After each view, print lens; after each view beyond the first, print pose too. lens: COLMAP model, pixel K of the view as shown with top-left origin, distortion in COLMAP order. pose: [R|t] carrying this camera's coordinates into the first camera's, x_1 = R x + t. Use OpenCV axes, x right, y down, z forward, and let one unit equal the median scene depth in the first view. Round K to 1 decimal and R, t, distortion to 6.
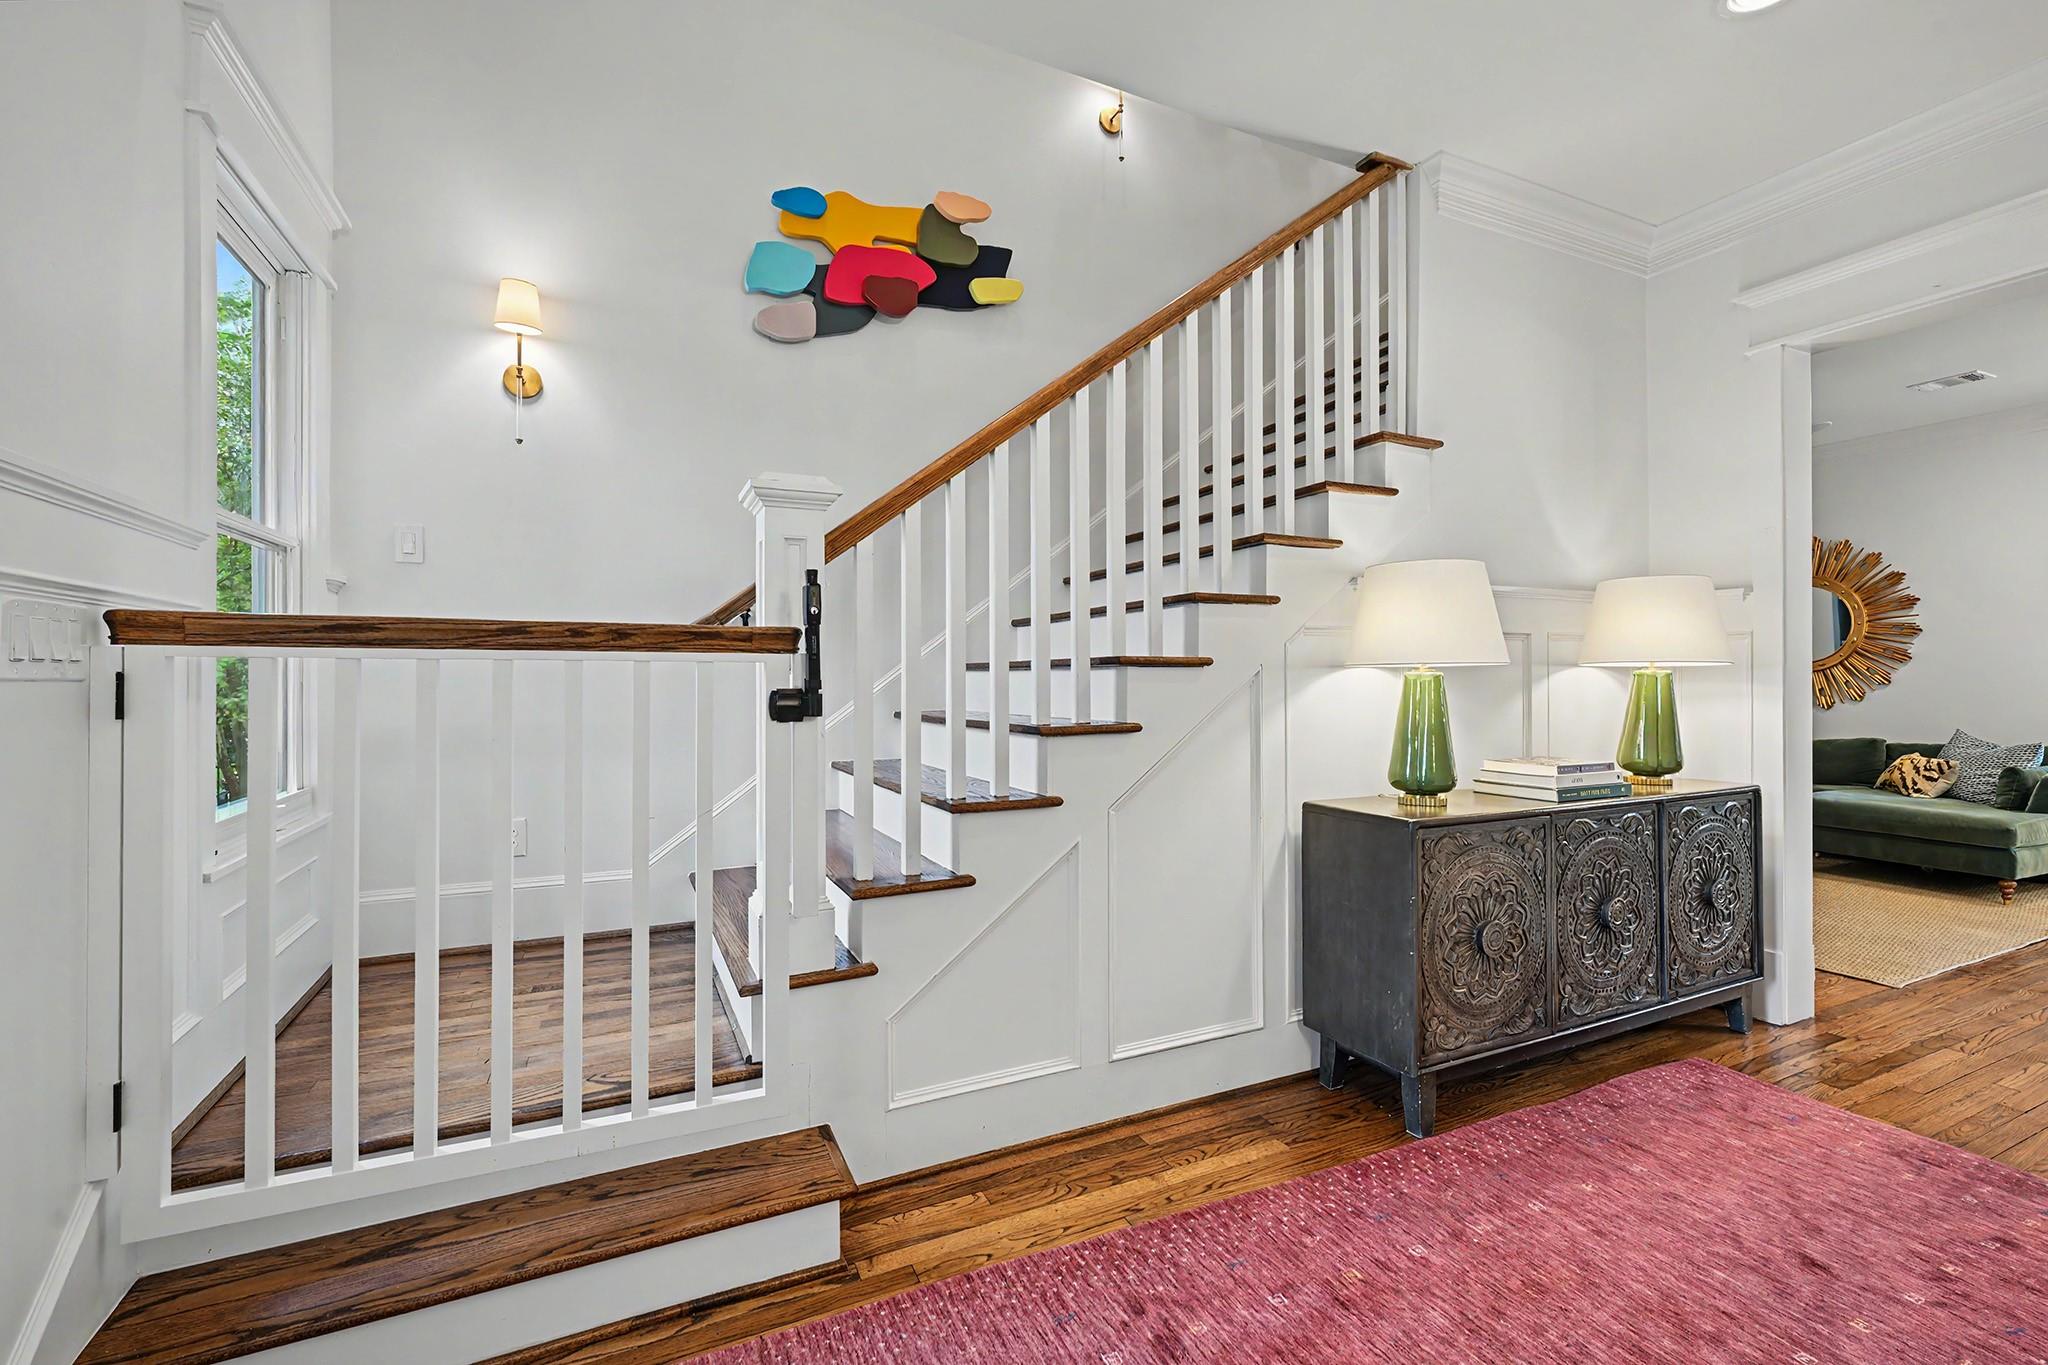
lens RADIAL K [[870.3, 0, 1021.7], [0, 870.3, 666.7], [0, 0, 1]] dist [-0.001672, 0.000490]
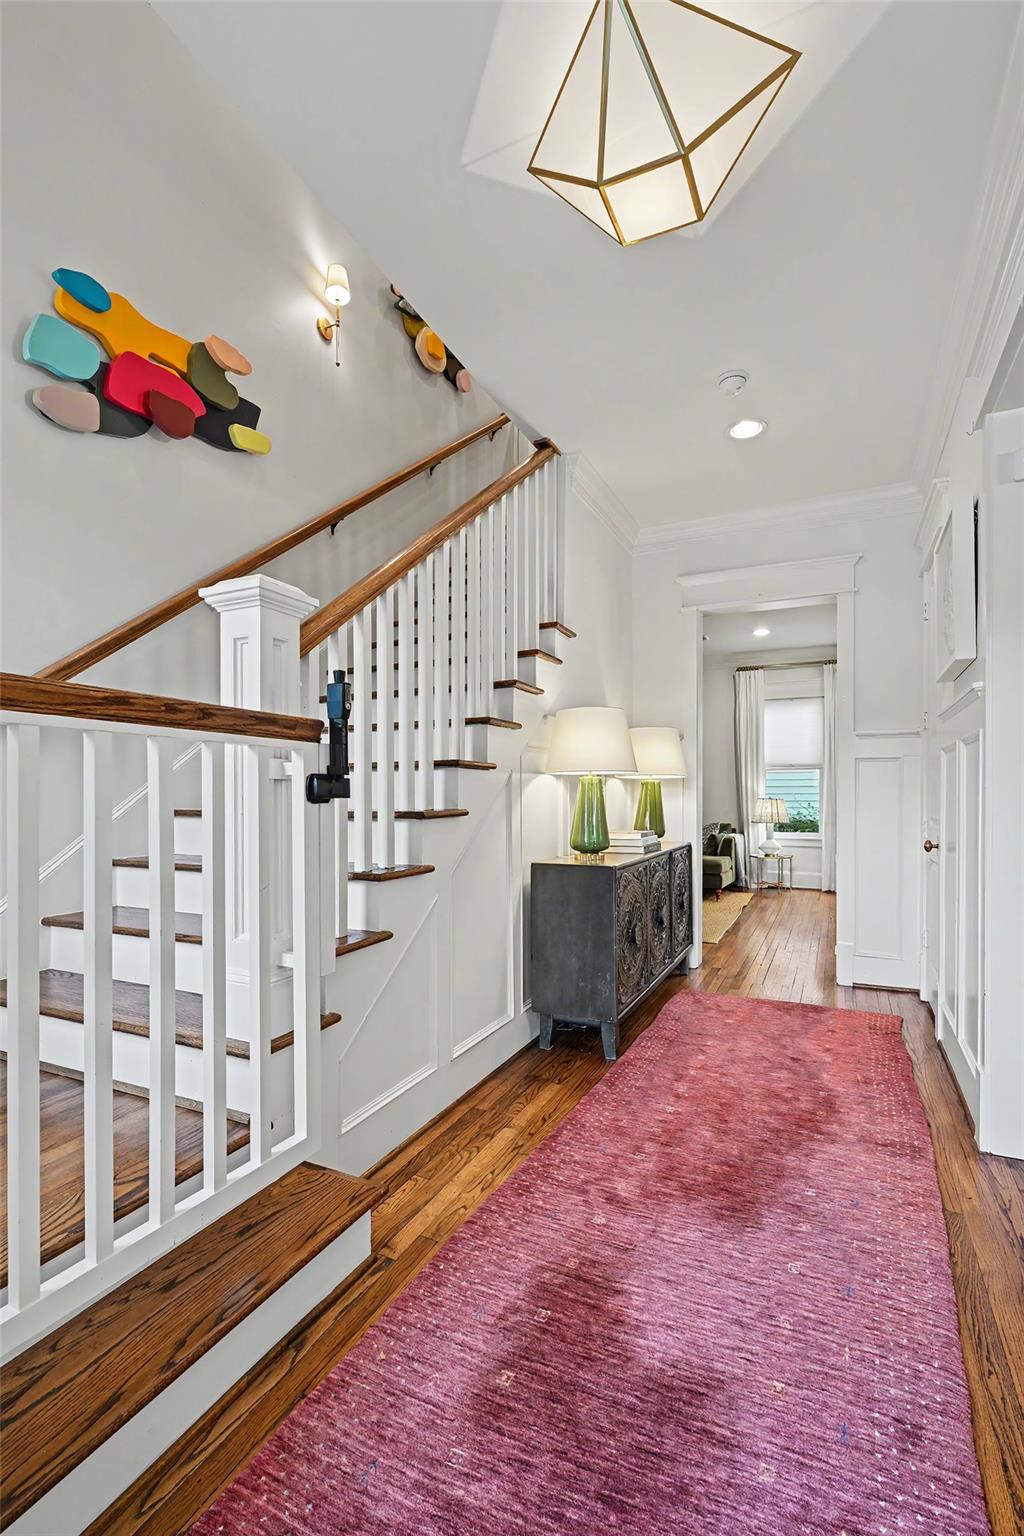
lens RADIAL K [[696.2, 0, 512.3], [0, 696.2, 793.3], [0, 0, 1]] dist [-0.001007, 0.000519]
pose [[0.769220, 0.002946, 0.638977, -0.478280], [-0.007051, 0.999968, 0.003877, 0.033090], [-0.638945, -0.007488, 0.769216, 0.106484]]
